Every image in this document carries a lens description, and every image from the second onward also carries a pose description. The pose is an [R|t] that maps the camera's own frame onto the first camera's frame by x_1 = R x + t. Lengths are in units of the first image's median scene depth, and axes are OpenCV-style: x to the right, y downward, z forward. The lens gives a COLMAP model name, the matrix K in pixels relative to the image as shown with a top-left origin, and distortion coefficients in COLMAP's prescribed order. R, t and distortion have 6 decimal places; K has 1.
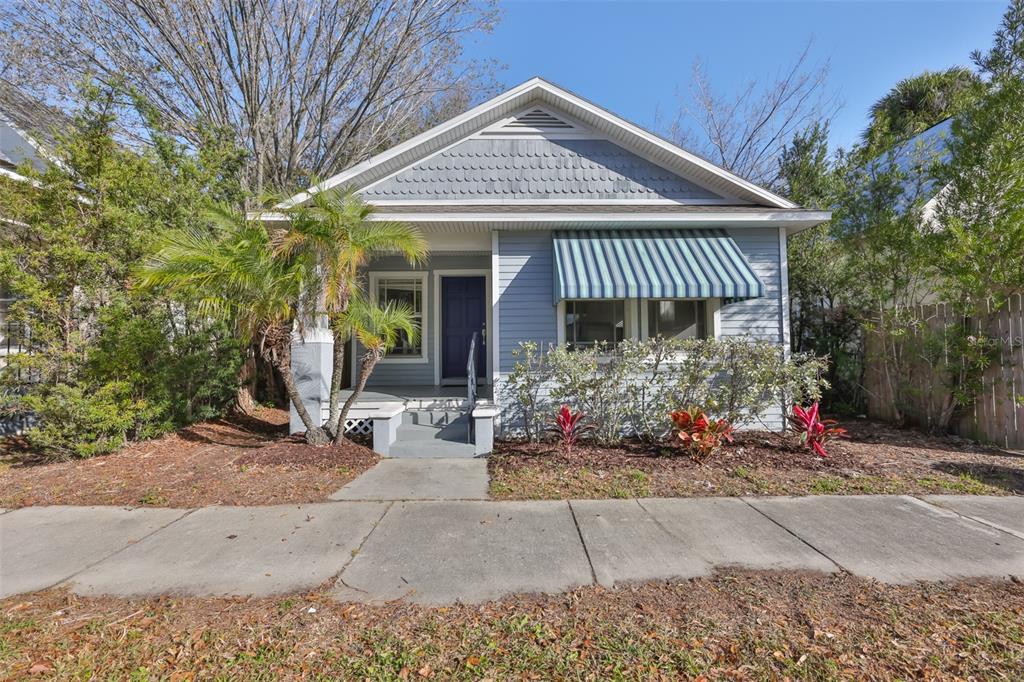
lens RADIAL K [[448.4, 0, 516.5], [0, 448.4, 333.1], [0, 0, 1]] dist [-0.005105, 0.000390]
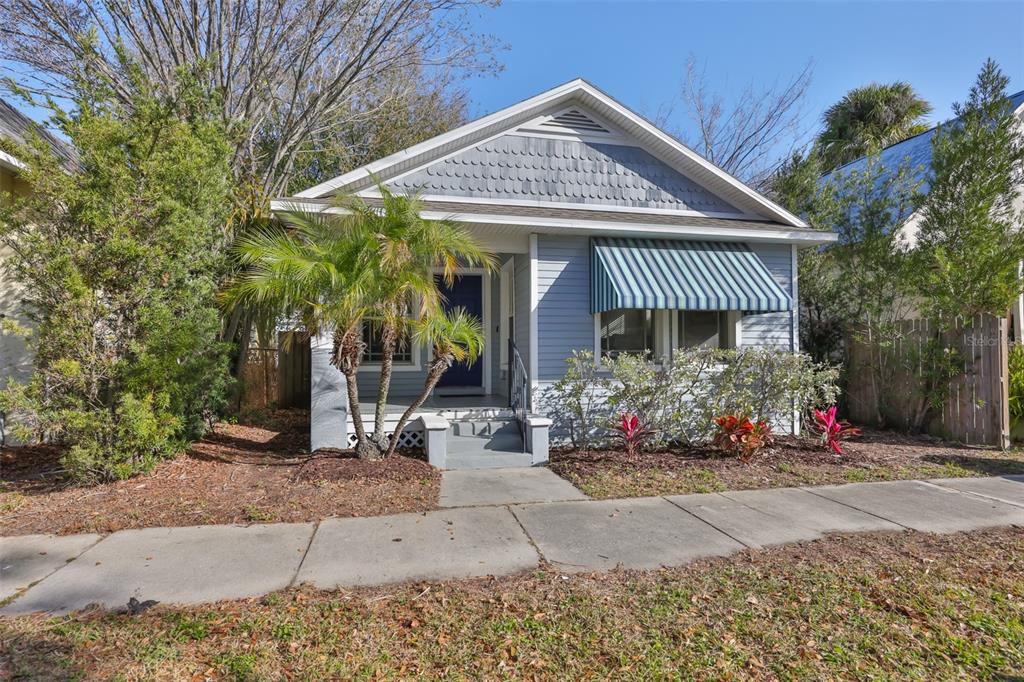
lens RADIAL K [[547.7, 0, 510.4], [0, 547.7, 345.3], [0, 0, 1]] dist [-0.002775, -0.000103]
pose [[0.978974, 0.009606, 0.203758, -0.354817], [-0.013977, 0.999702, 0.020026, -0.012933], [-0.203504, -0.022453, 0.978817, -0.155758]]
